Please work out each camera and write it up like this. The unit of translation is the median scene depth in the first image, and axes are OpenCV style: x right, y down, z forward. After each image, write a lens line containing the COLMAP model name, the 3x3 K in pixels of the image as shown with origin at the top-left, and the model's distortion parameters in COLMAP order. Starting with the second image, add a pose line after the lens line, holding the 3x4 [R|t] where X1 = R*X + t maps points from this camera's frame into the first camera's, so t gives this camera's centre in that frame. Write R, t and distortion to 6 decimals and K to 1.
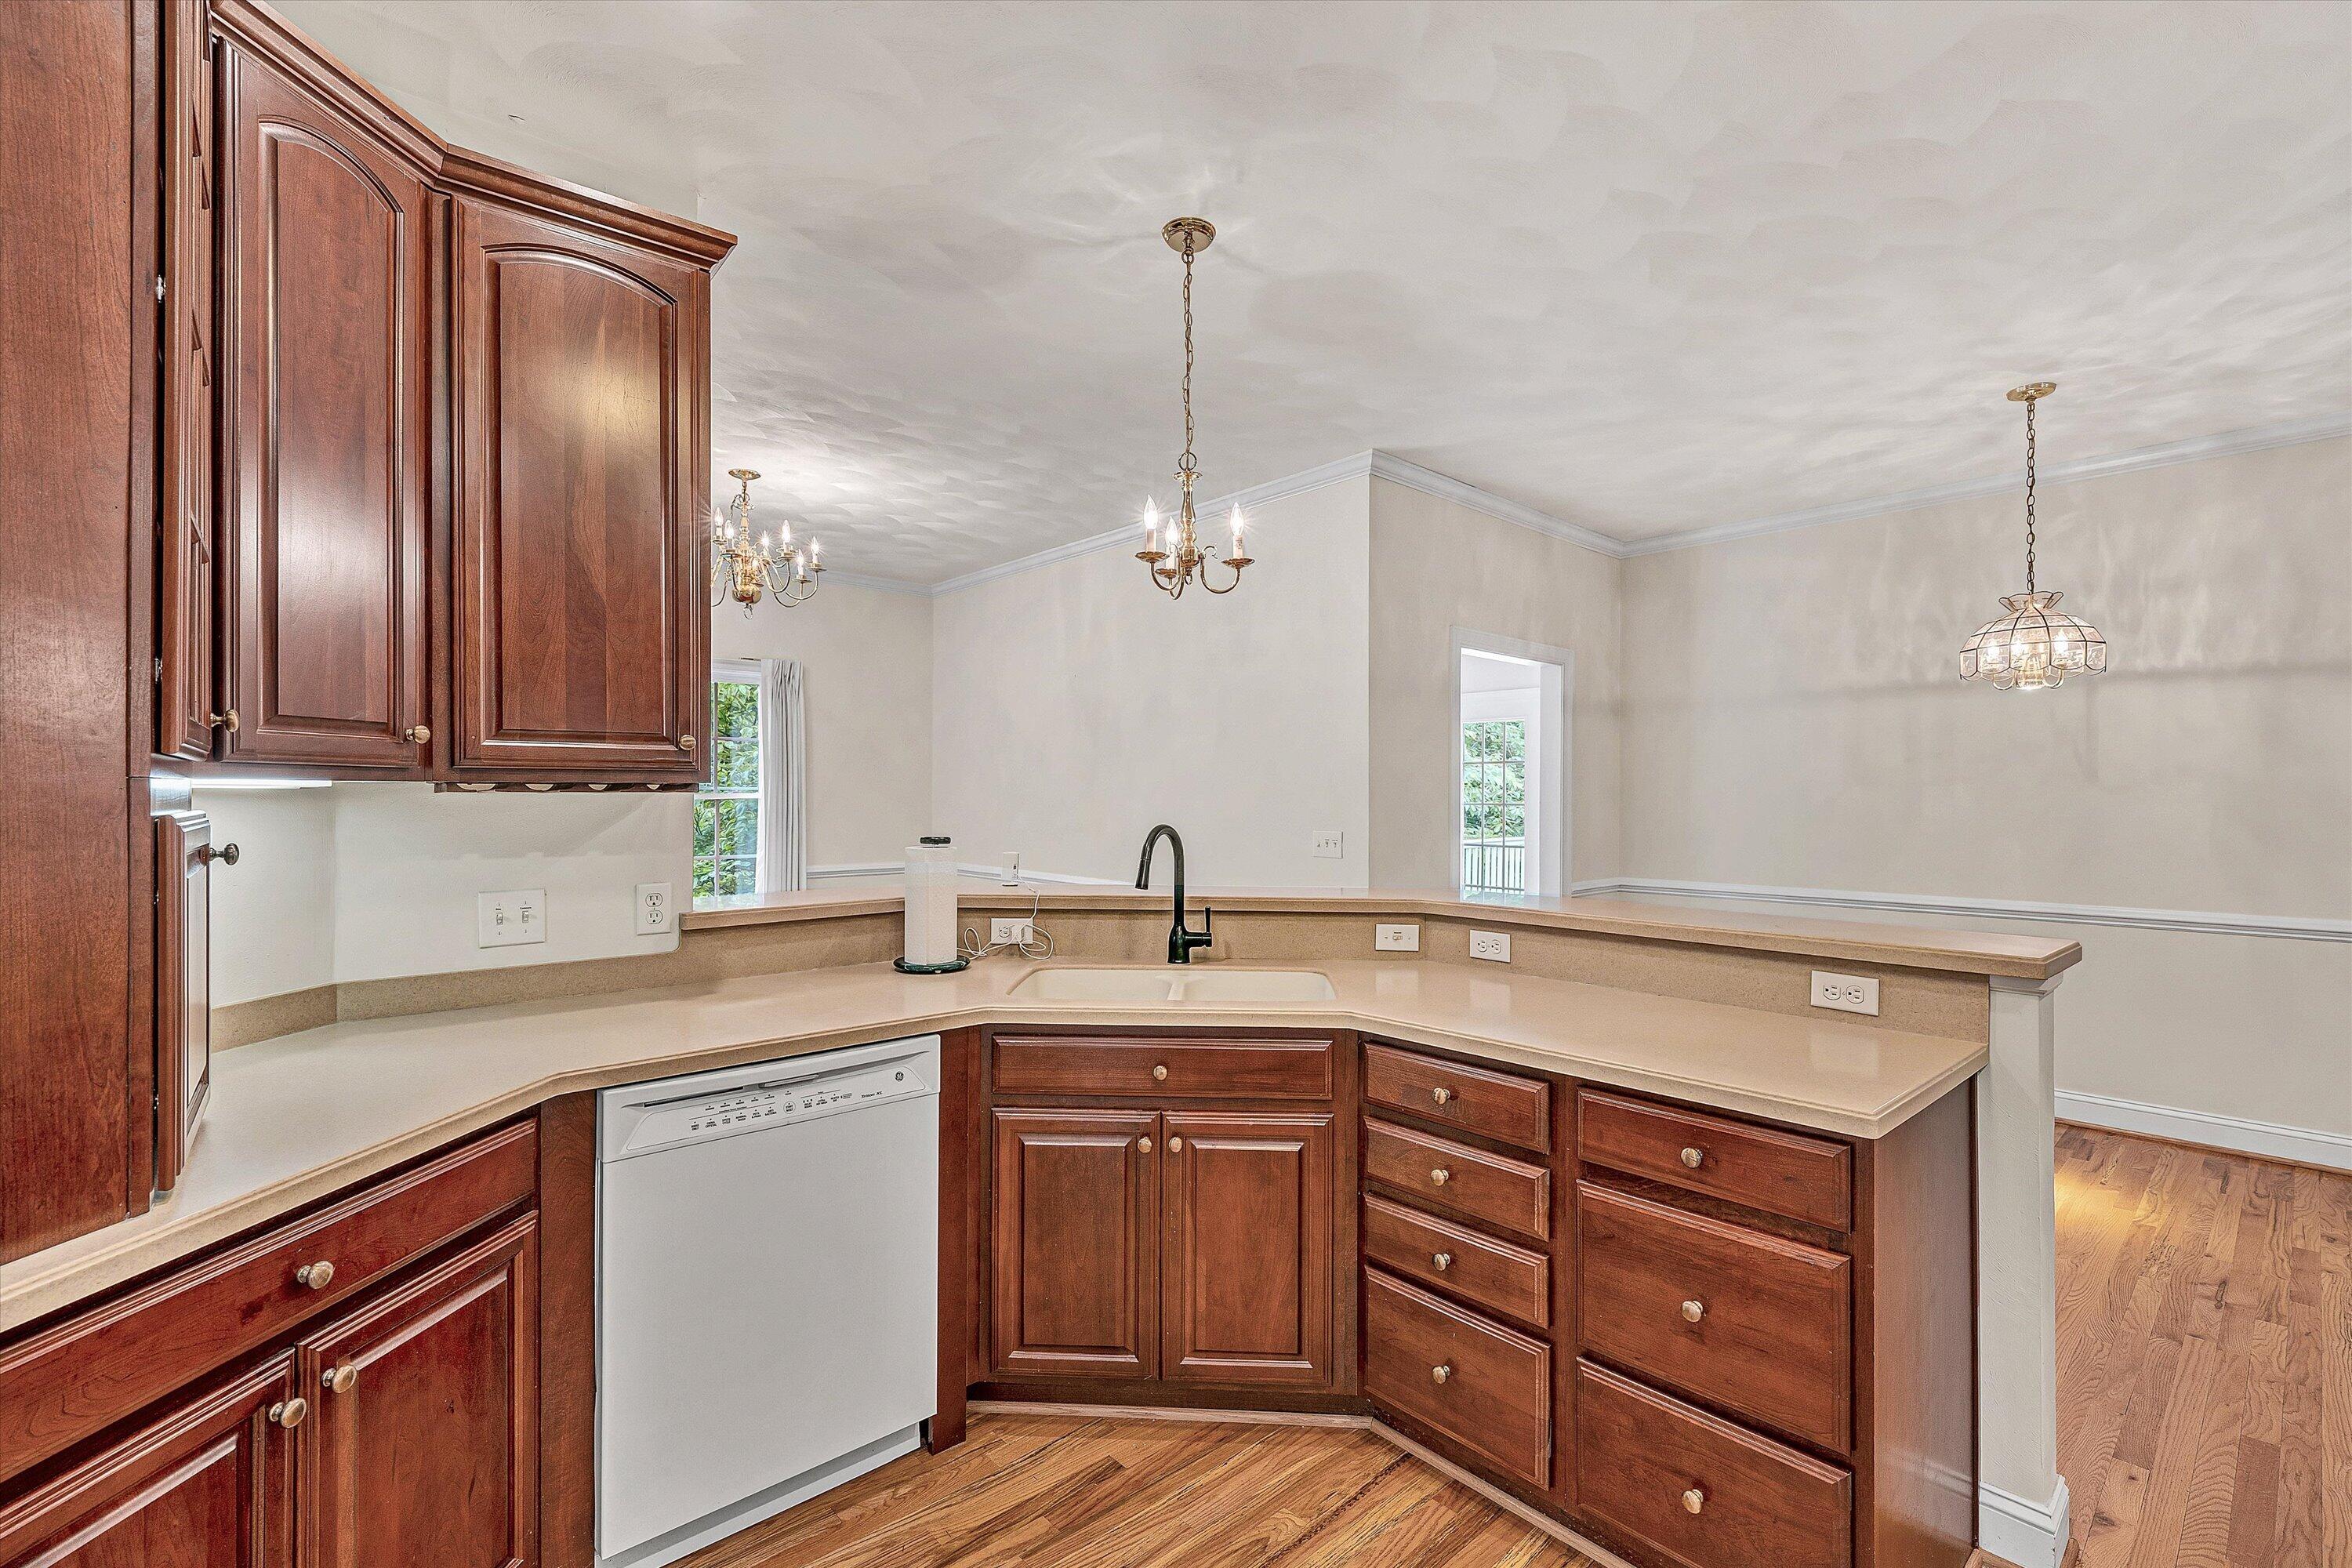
lens RADIAL K [[1069.4, 0, 1174.4], [0, 1069.4, 785.8], [0, 0, 1]] dist [-0.001428, 0.000299]
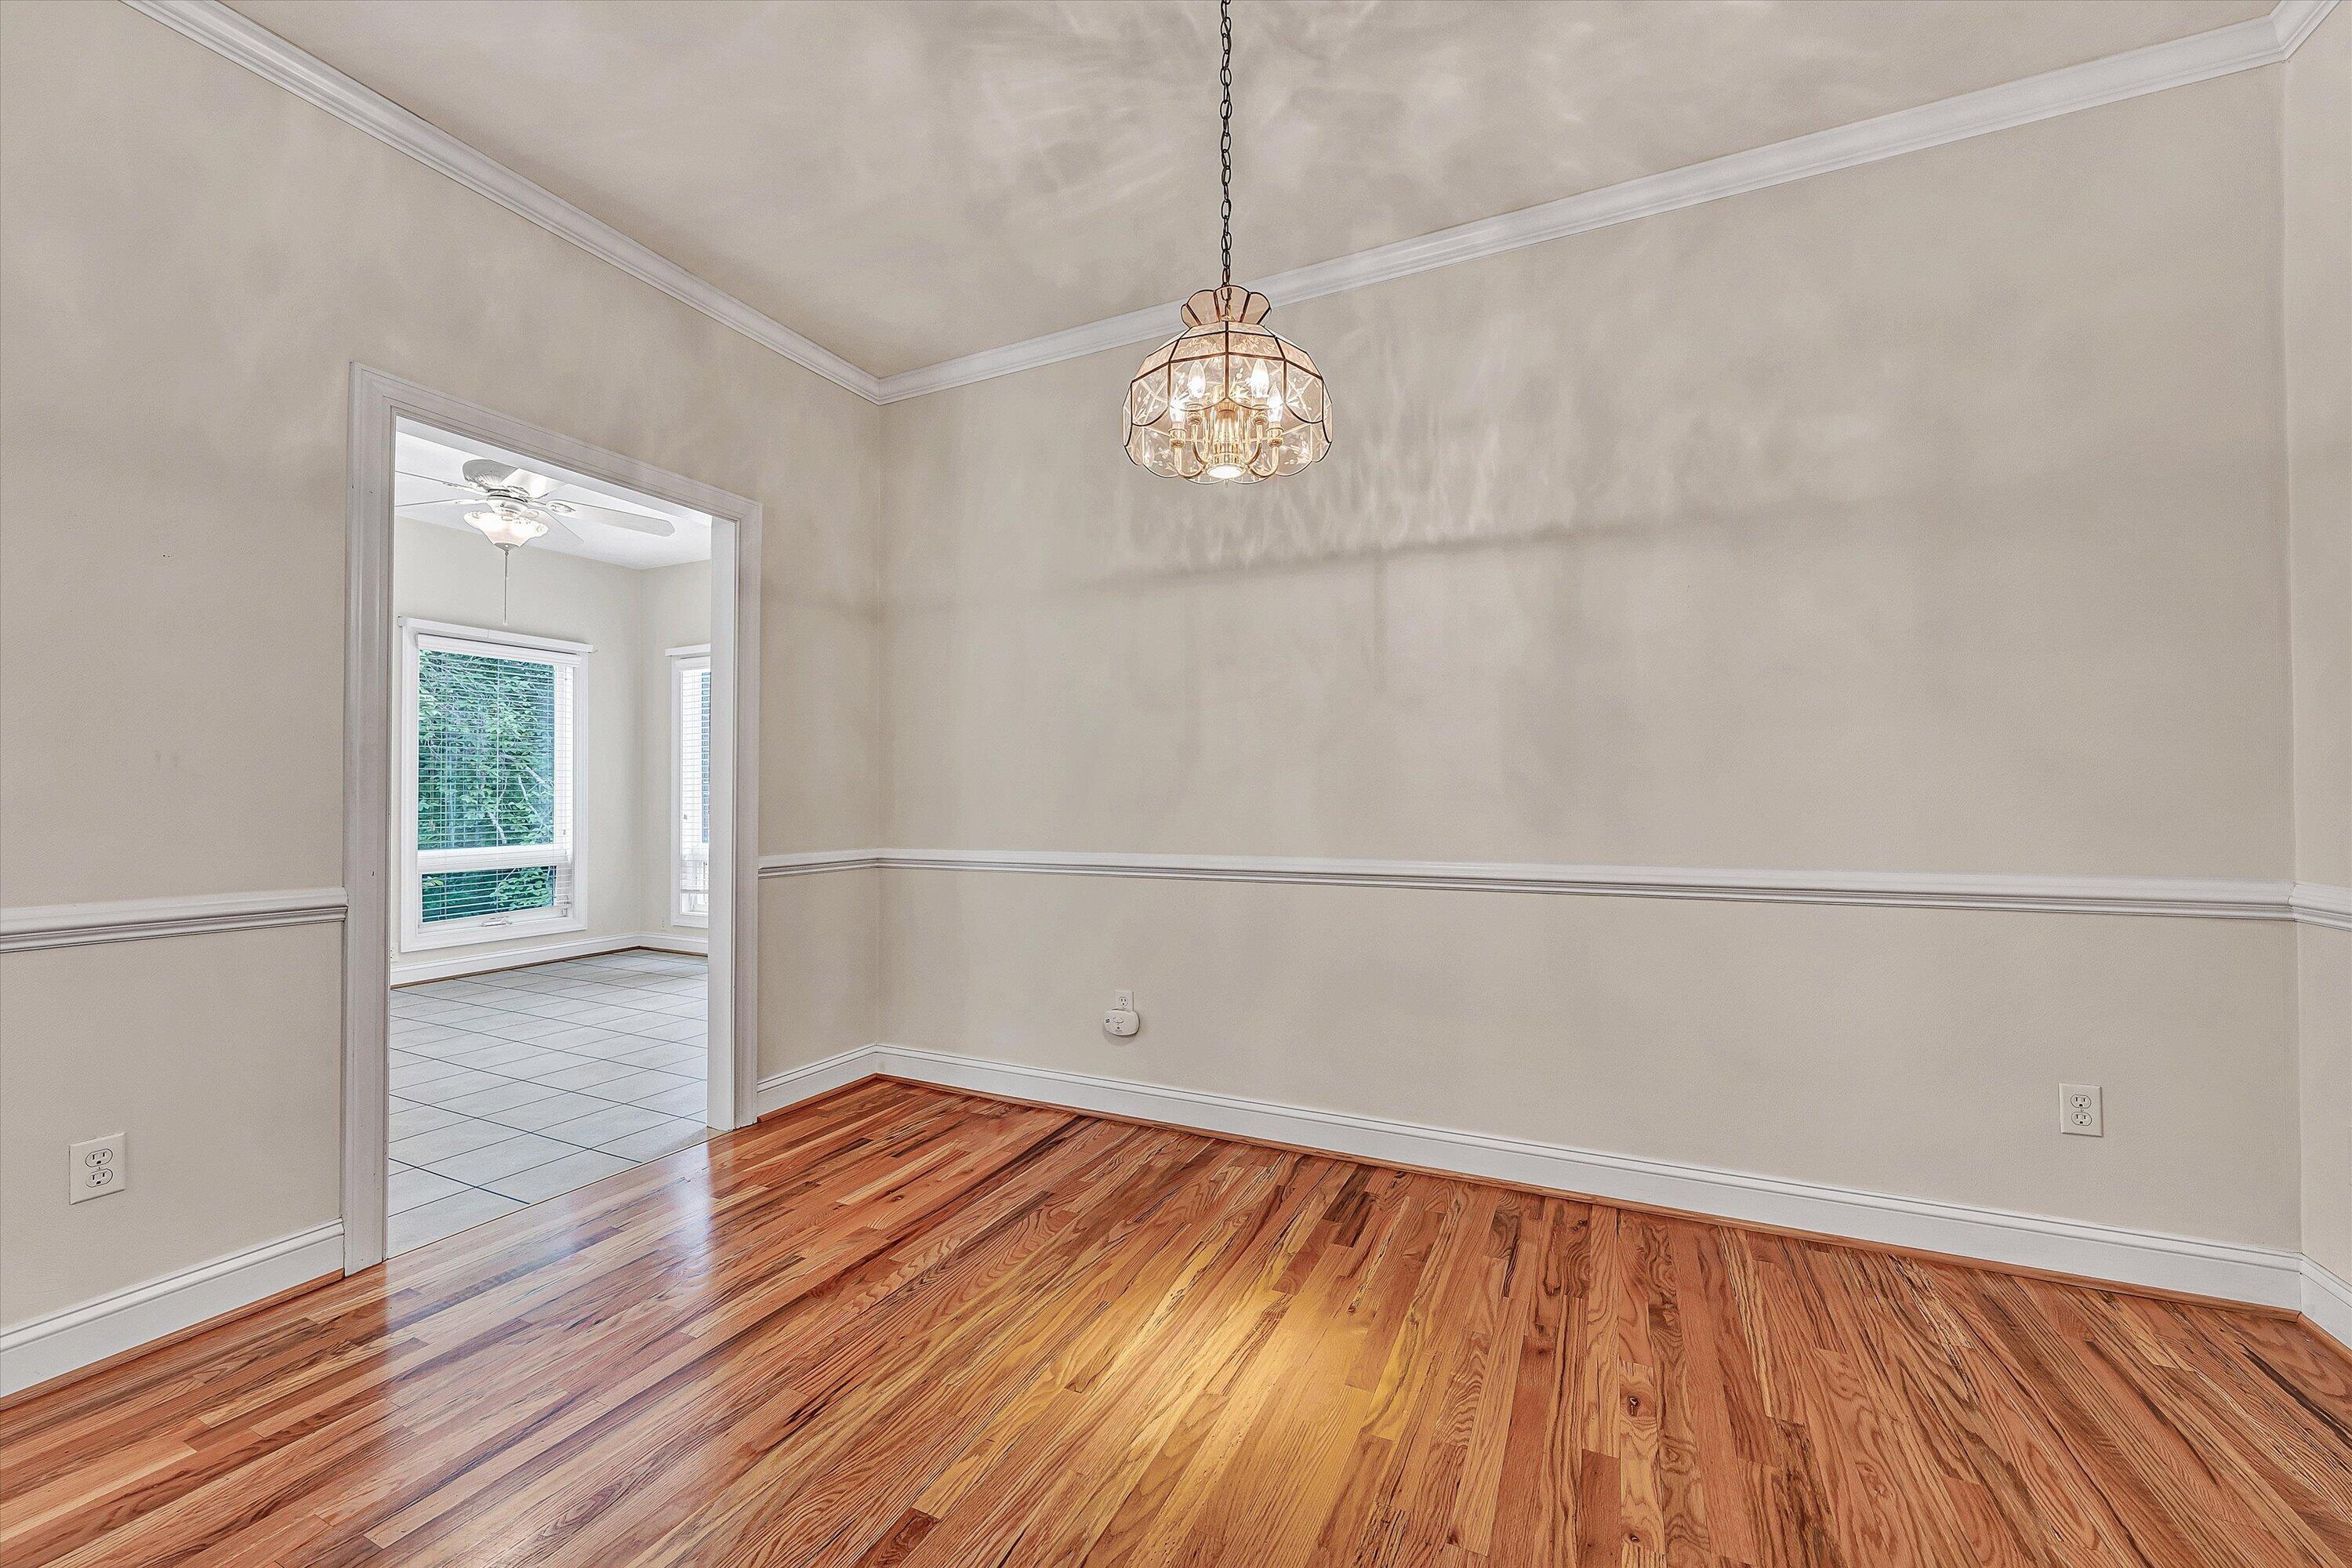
lens RADIAL K [[897.1, 0, 1193.3], [0, 897.1, 786.5], [0, 0, 1]] dist [-0.001048, -0.000840]
pose [[0.928975, 0.005071, 0.370109, 0.524678], [-0.000188, 0.999912, -0.013229, 0.070556], [-0.370143, 0.012220, 0.928894, 0.487919]]
